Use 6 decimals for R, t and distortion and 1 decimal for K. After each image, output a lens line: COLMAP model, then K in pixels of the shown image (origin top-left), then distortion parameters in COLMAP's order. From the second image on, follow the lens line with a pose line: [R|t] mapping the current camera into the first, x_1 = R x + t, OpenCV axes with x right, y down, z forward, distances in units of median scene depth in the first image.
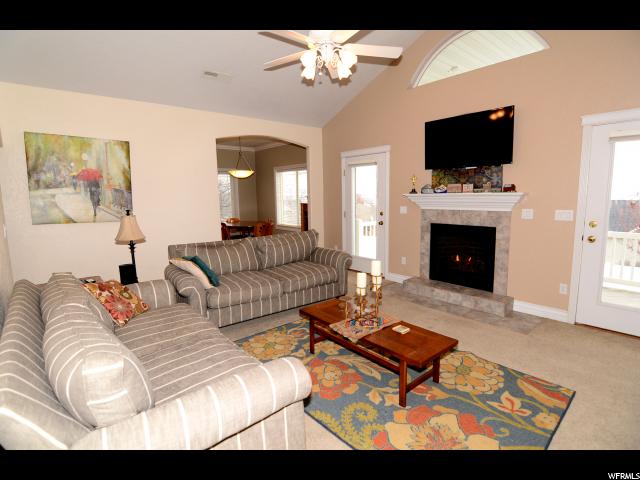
lens RADIAL K [[322.8, 0, 315.4], [0, 322.8, 236.0], [0, 0, 1]] dist [0.001467, -0.010898]
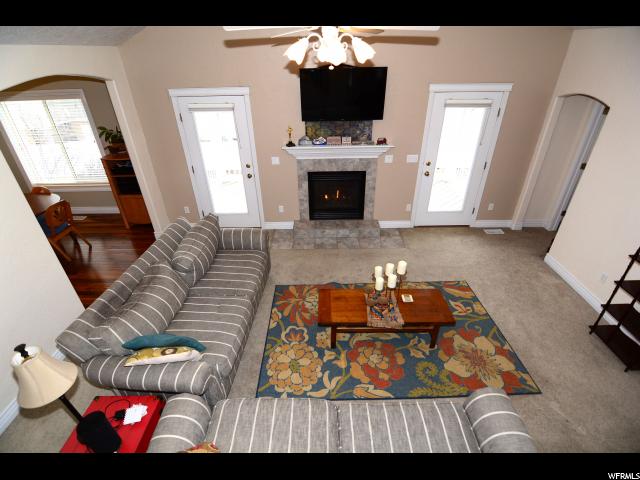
lens RADIAL K [[322.8, 0, 315.4], [0, 322.8, 236.0], [0, 0, 1]] dist [0.001467, -0.010898]
pose [[0.646524, -0.378863, 0.662170, -0.467357], [0.109380, 0.905038, 0.411026, -0.324384], [-0.755012, -0.193310, 0.626569, 0.320391]]
